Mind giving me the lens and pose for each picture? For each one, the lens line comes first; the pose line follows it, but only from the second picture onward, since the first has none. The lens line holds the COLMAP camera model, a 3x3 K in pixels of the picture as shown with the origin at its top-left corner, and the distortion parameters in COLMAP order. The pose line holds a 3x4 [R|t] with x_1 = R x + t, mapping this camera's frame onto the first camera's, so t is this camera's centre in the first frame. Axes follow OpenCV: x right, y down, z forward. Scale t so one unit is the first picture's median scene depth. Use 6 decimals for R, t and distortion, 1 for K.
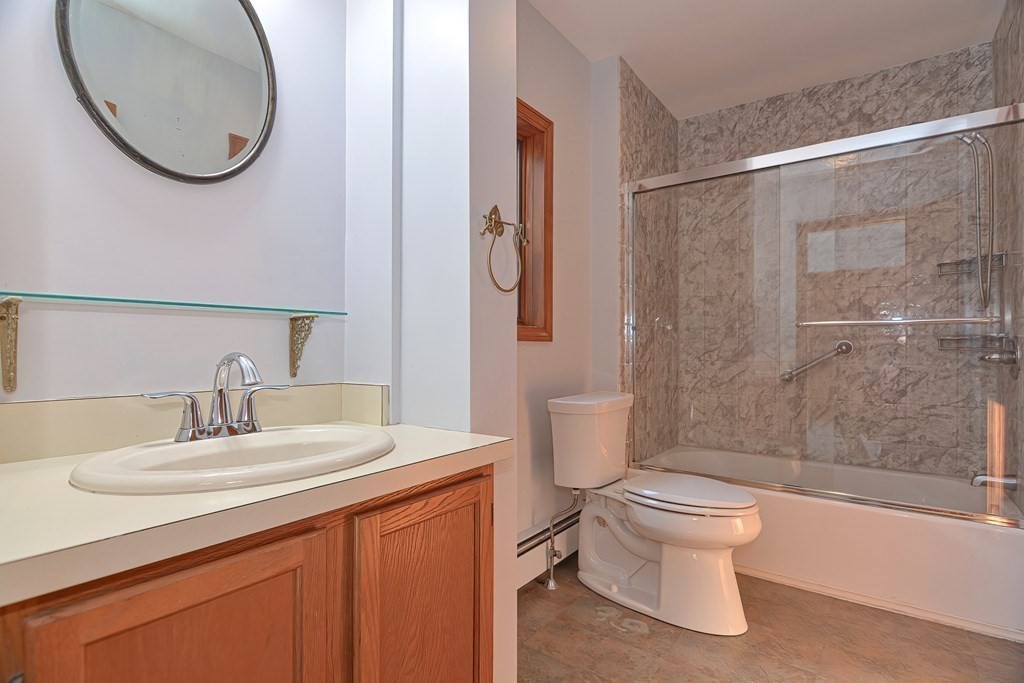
lens RADIAL K [[498.4, 0, 512.6], [0, 498.4, 346.7], [0, 0, 1]] dist [-0.000797, -0.007035]
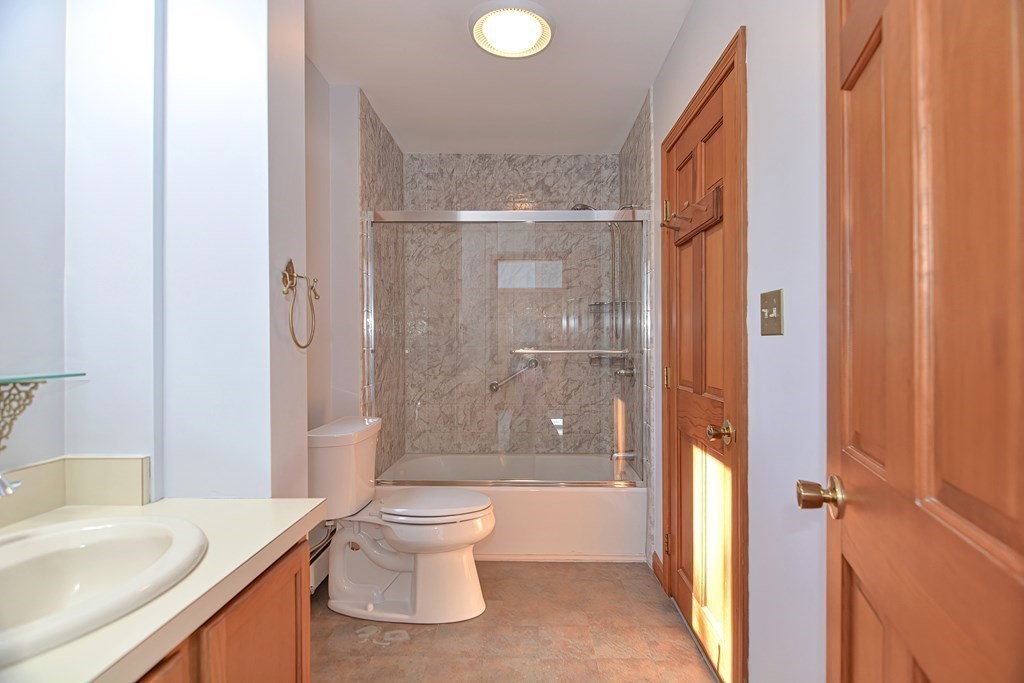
lens RADIAL K [[498.4, 0, 515.7], [0, 498.4, 339.7], [0, 0, 1]] dist [-0.000797, -0.007035]
pose [[0.814832, -0.003623, 0.579686, -0.136053], [0.003443, 0.999993, 0.001411, -0.070553], [-0.579687, 0.000847, 0.814839, -0.030205]]
